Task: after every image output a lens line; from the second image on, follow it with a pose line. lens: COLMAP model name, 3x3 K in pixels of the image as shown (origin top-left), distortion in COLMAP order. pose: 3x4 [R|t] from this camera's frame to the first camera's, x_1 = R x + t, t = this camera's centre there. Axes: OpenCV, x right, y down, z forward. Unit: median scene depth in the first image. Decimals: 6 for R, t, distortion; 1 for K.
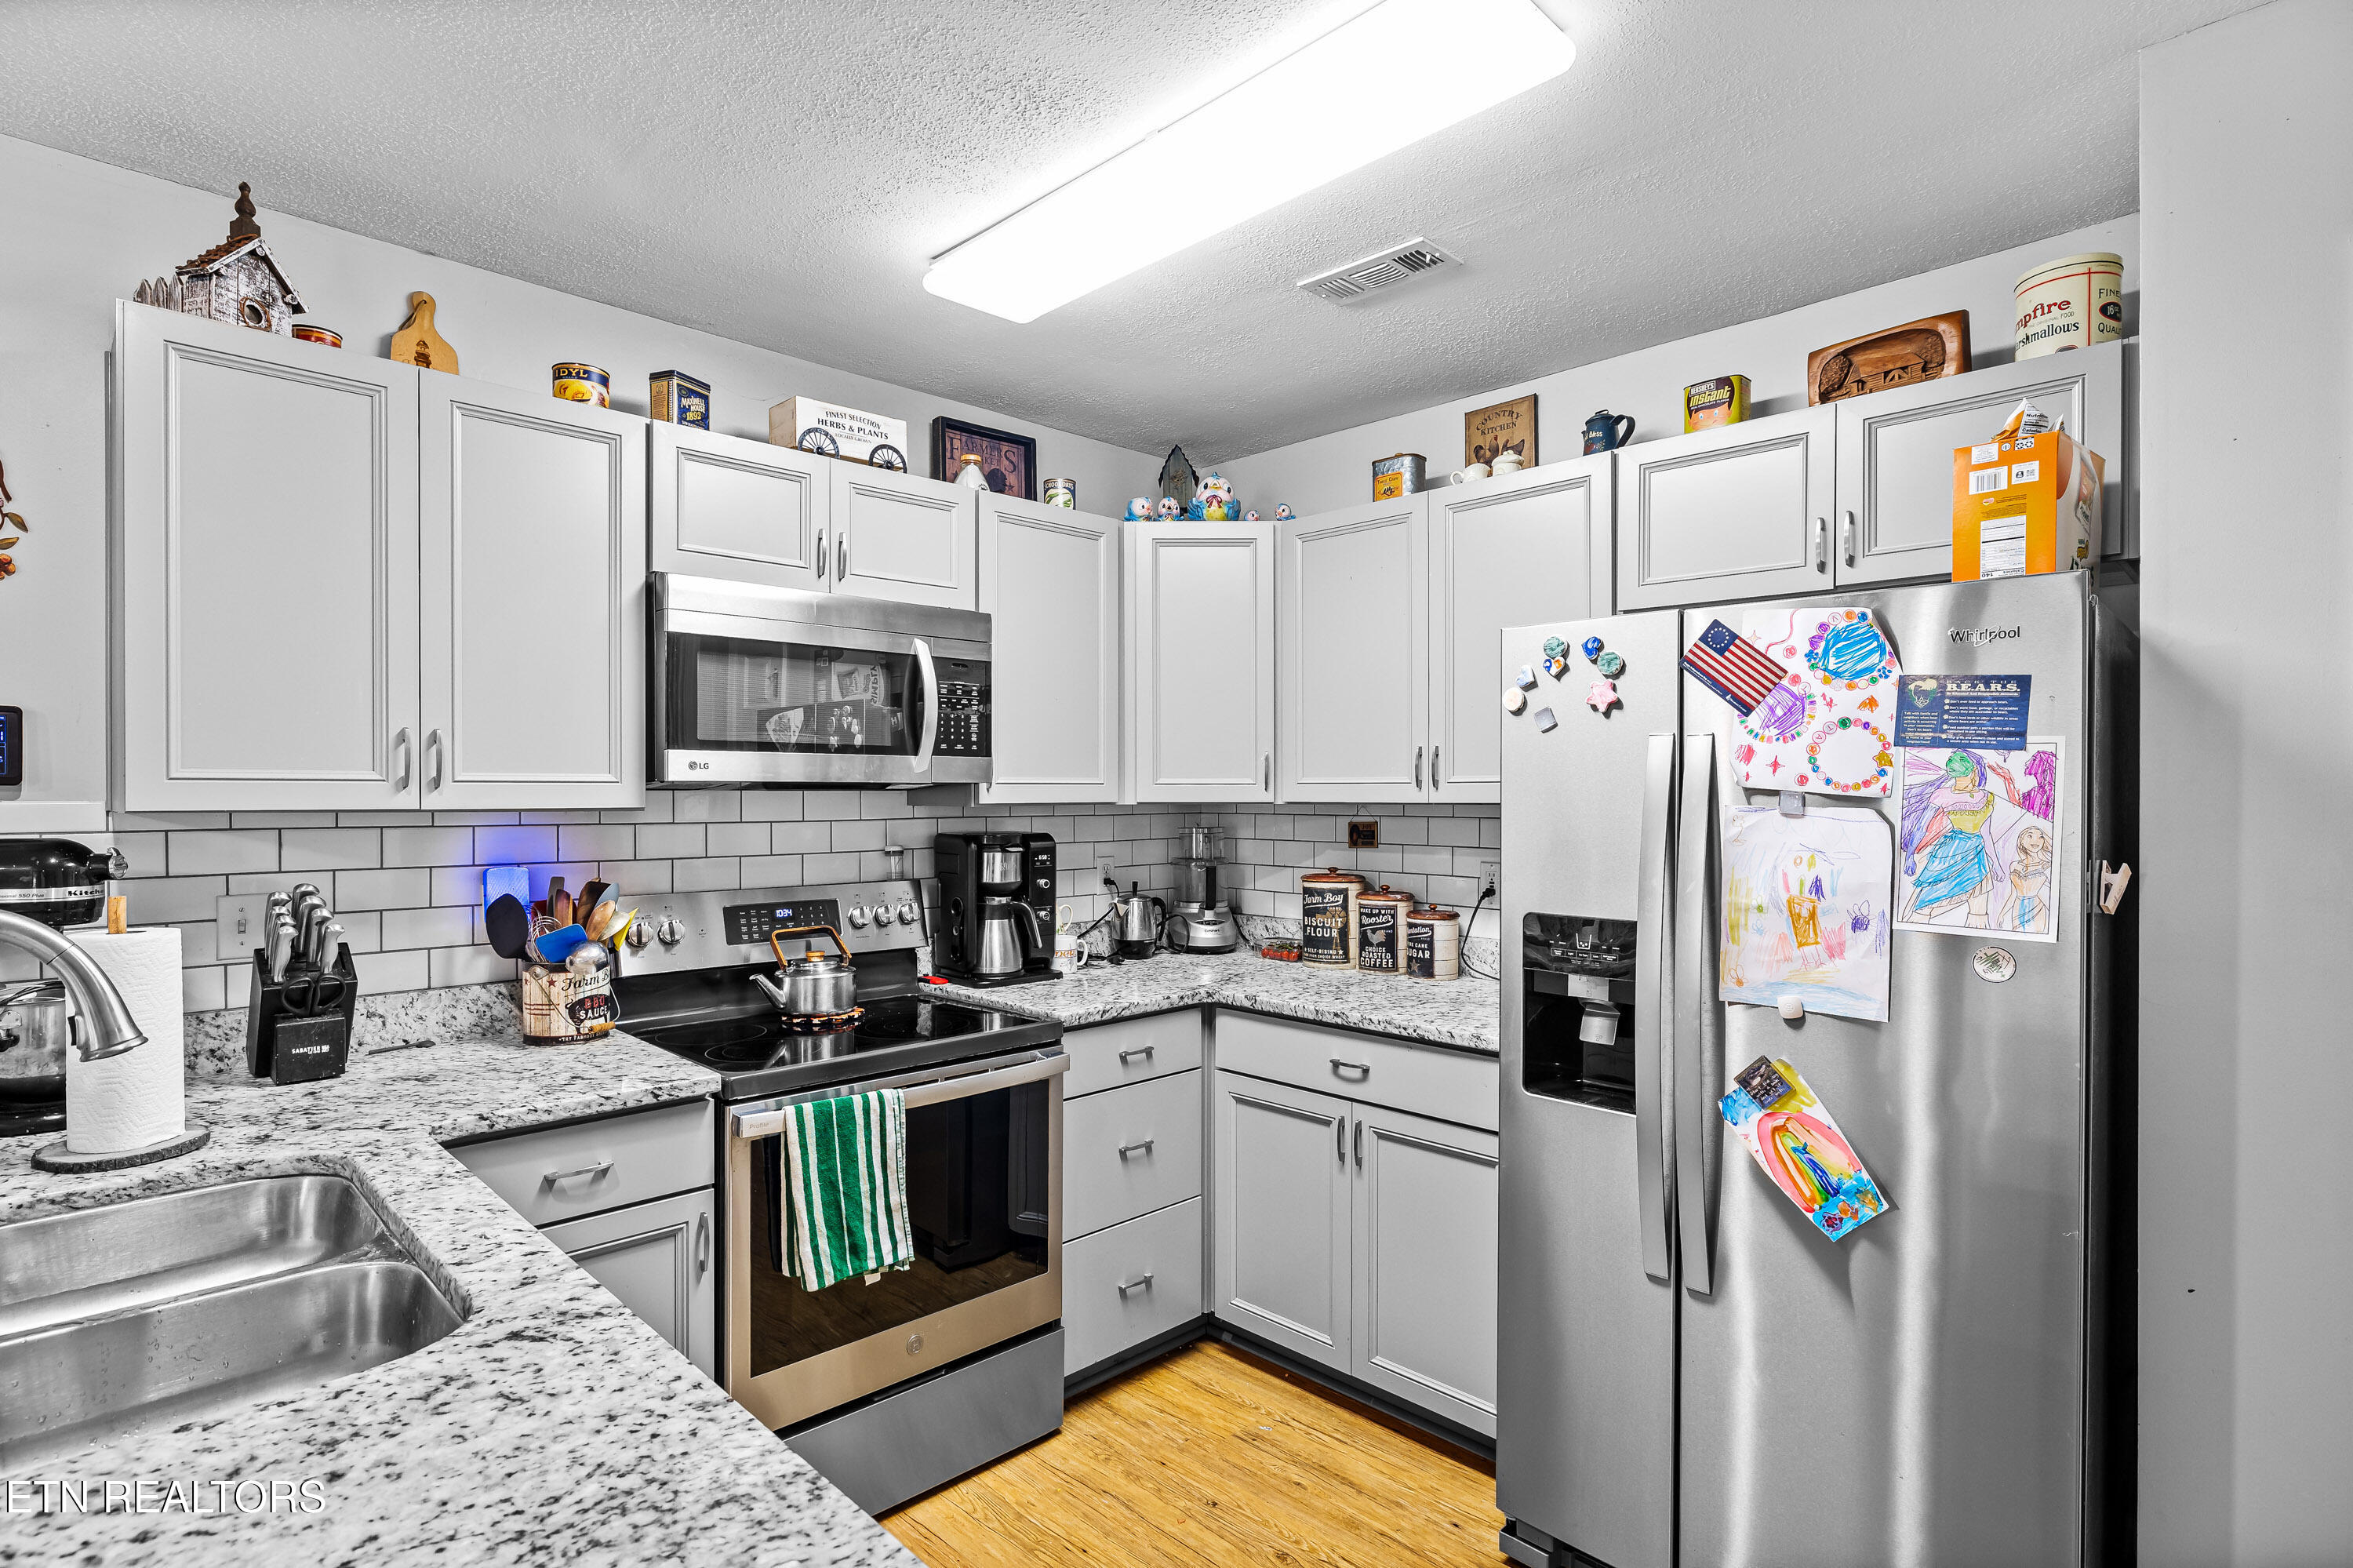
lens RADIAL K [[1144.4, 0, 1166.1], [0, 1144.4, 800.5], [0, 0, 1]] dist [-0.005857, 0.002040]
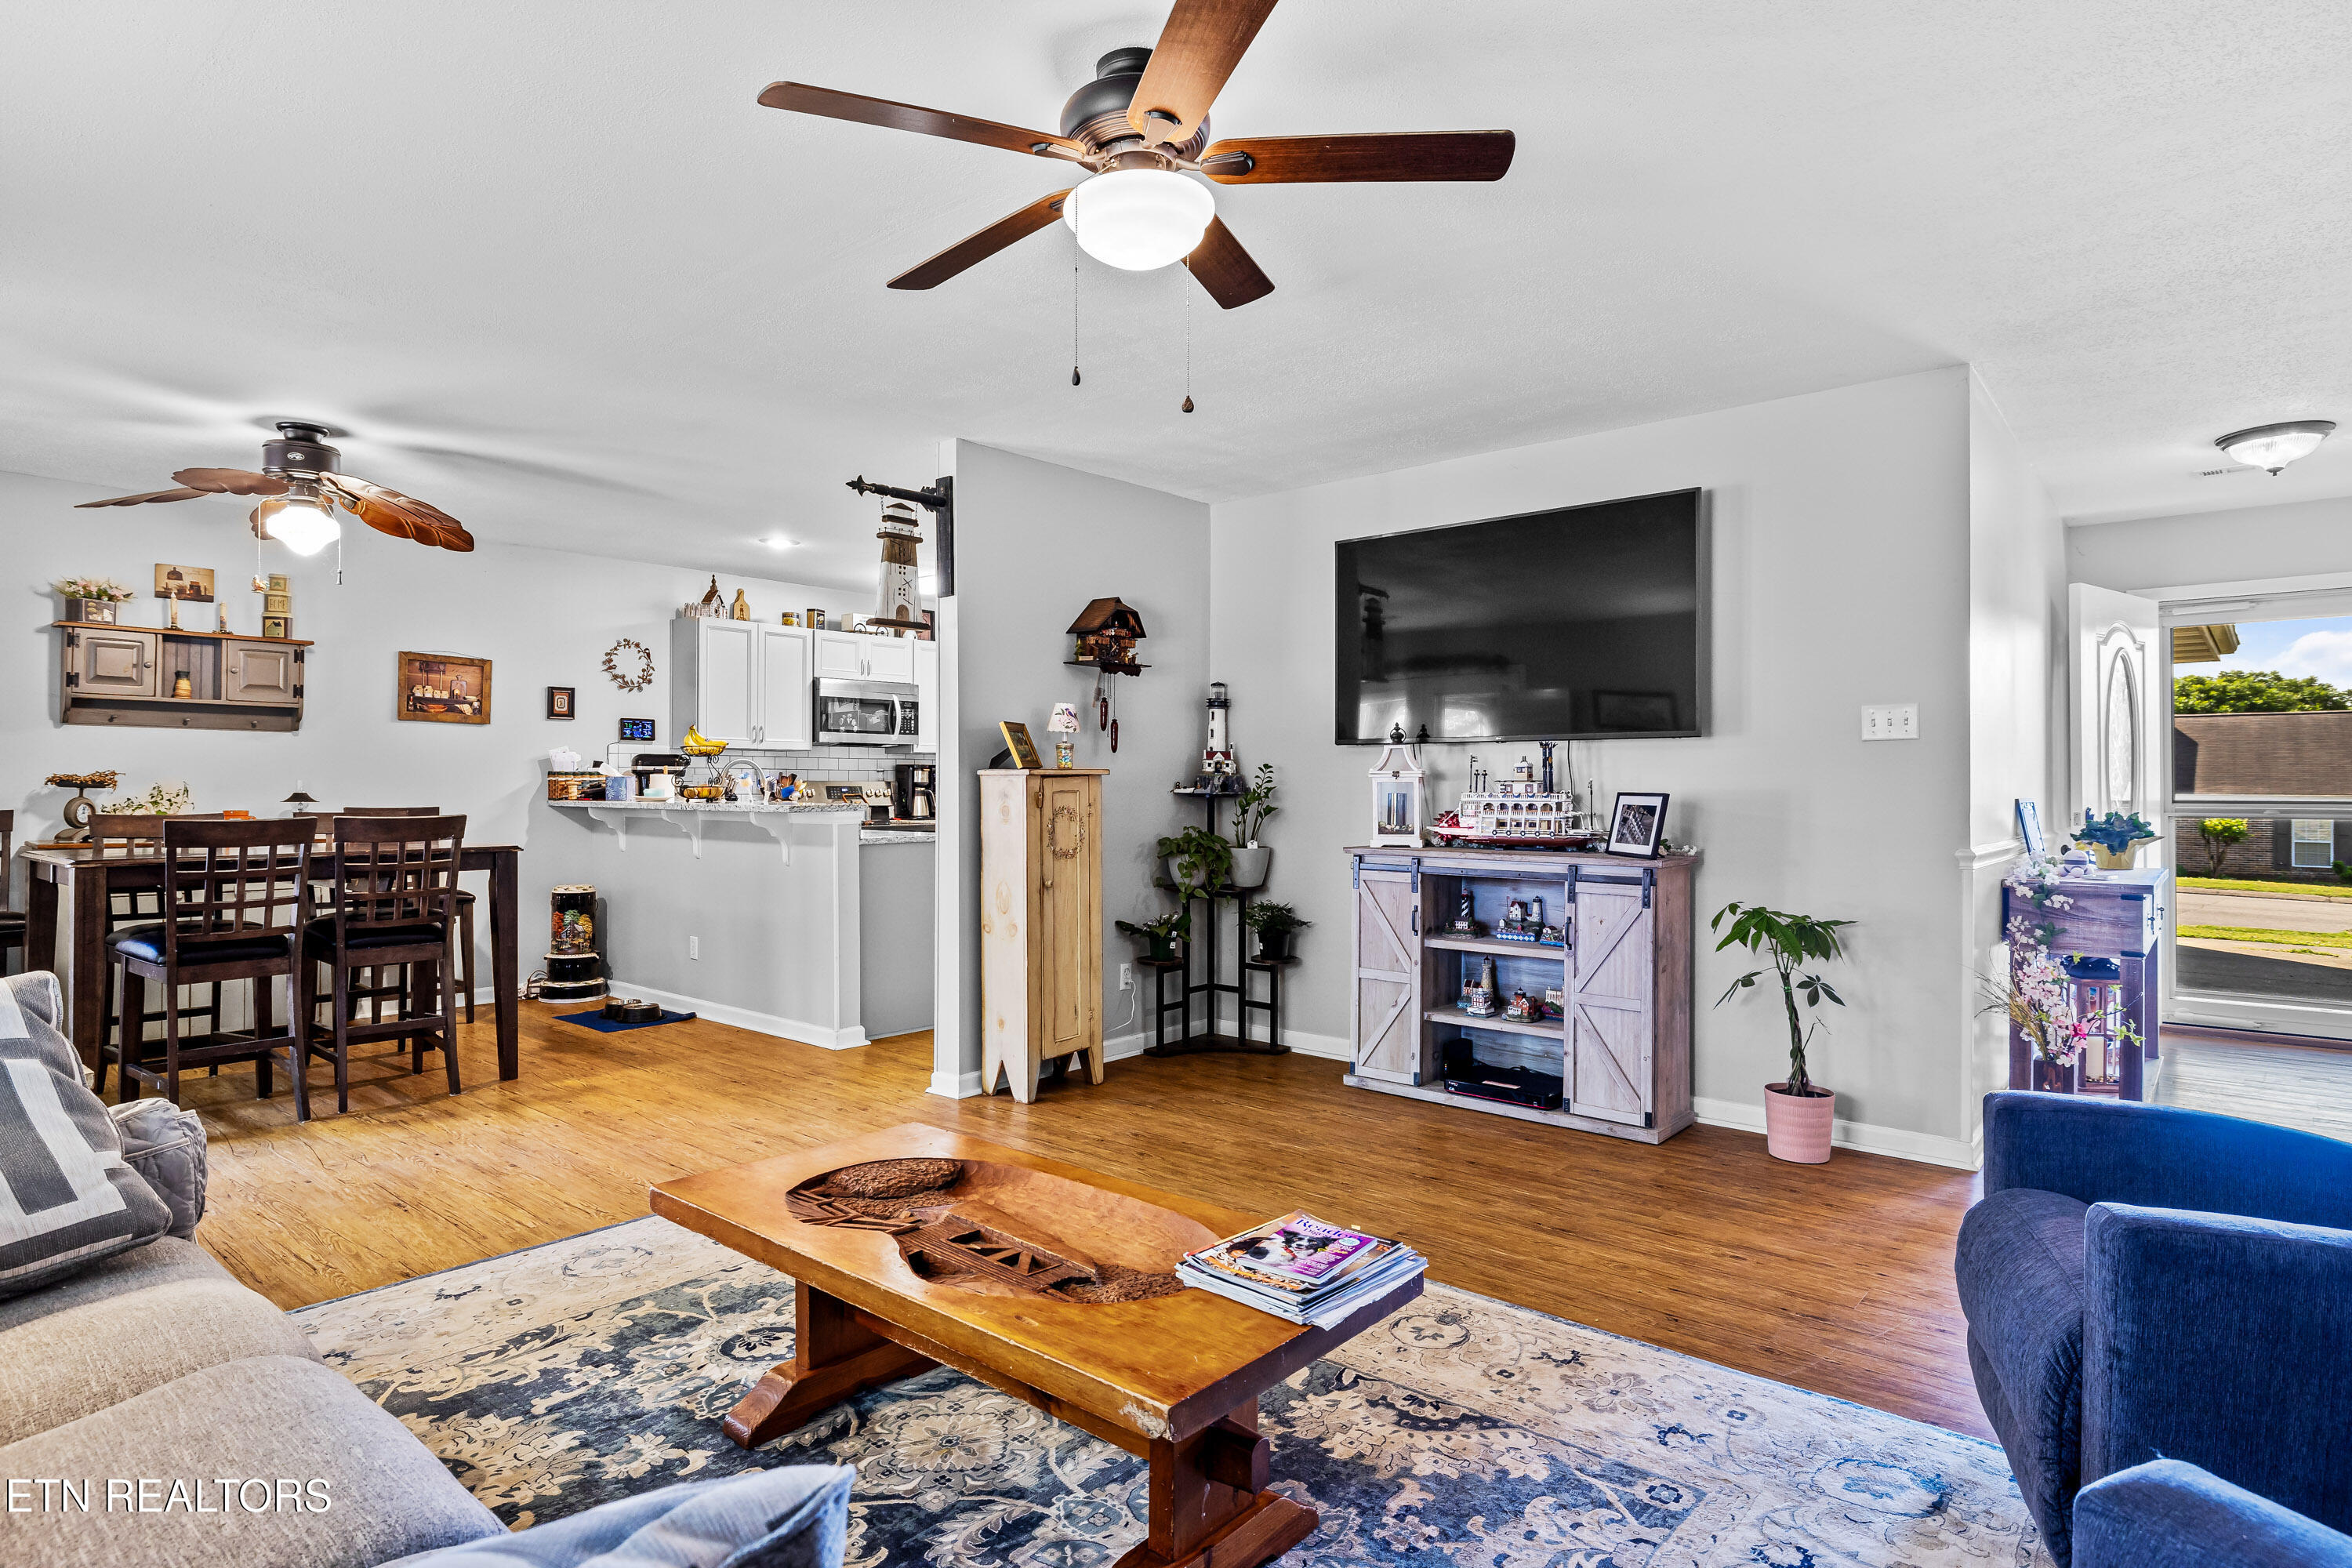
lens RADIAL K [[1244.9, 0, 1141.4], [0, 1244.9, 782.8], [0, 0, 1]] dist [-0.003732, 0.004749]
pose [[0.998763, 0.001375, 0.049699, 0.354000], [-0.001004, 0.999972, -0.007480, 0.147266], [-0.049708, 0.007421, 0.998736, -3.022953]]
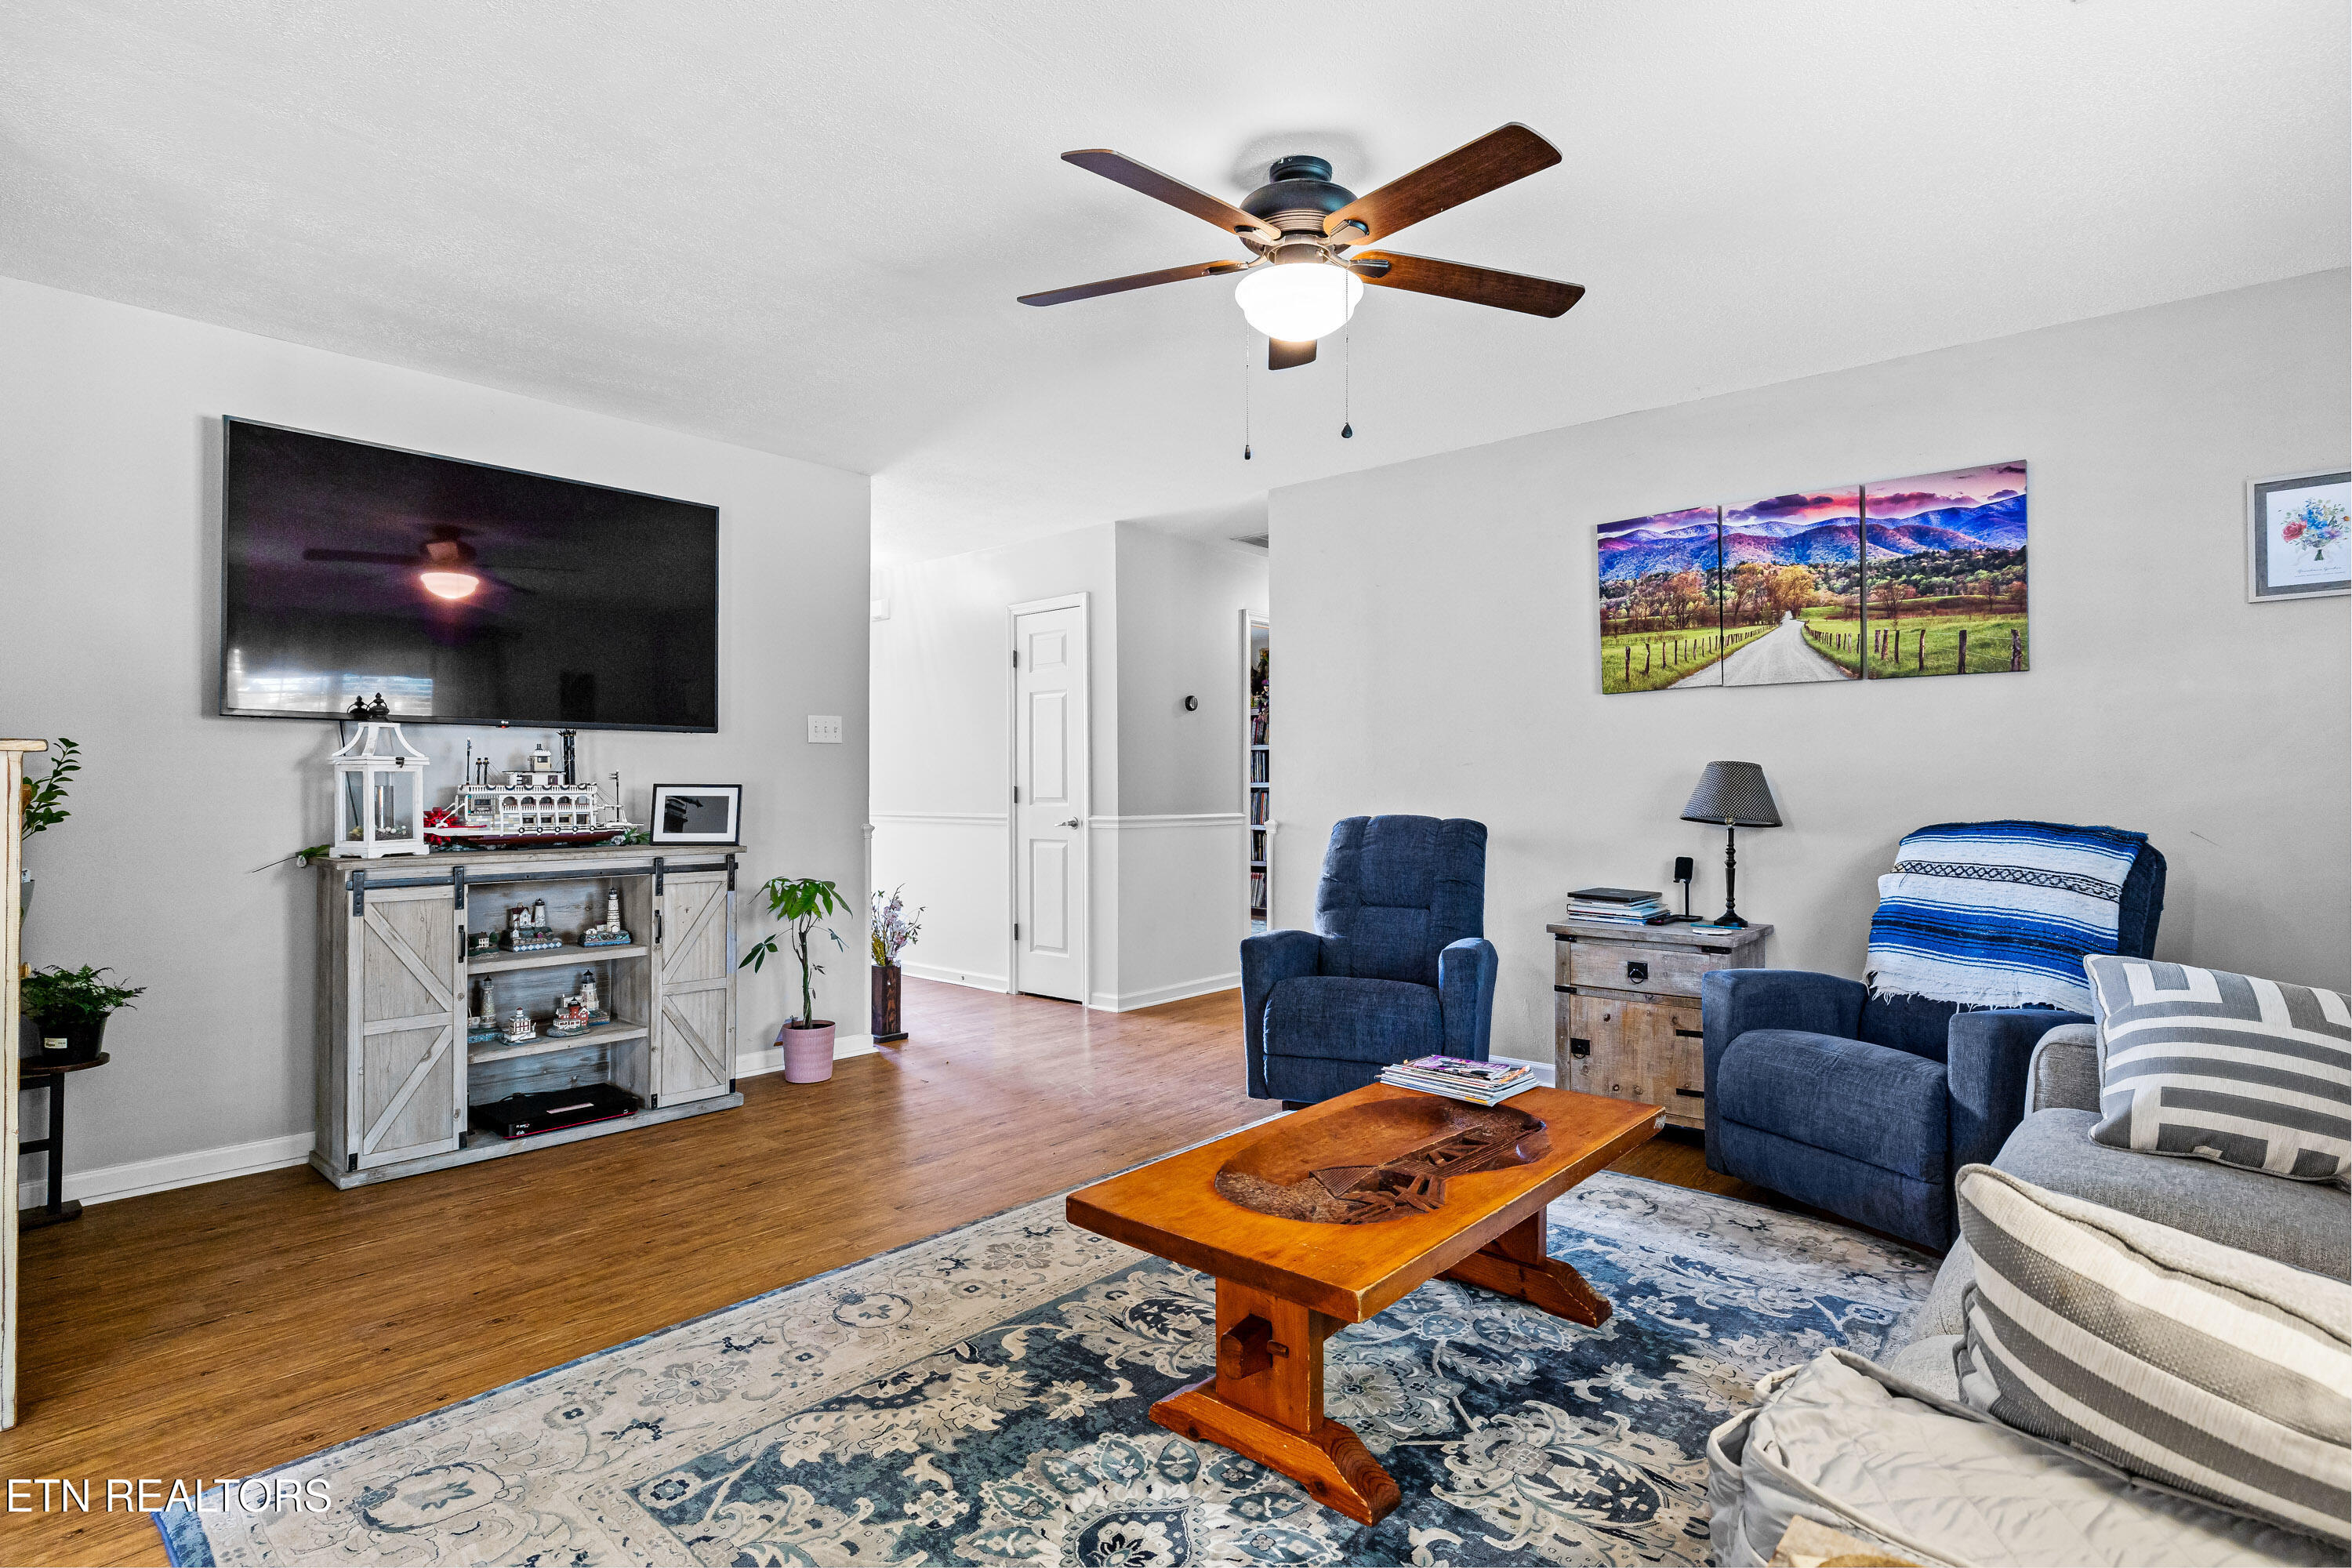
lens RADIAL K [[1197.6, 0, 1169.2], [0, 1197.6, 779.4], [0, 0, 1]] dist [-0.007965, 0.002509]
pose [[-0.056685, 0.003110, 0.998387, -0.916796], [0.002349, 0.999993, -0.002981, 0.147782], [-0.998389, 0.002176, -0.056692, -1.635149]]
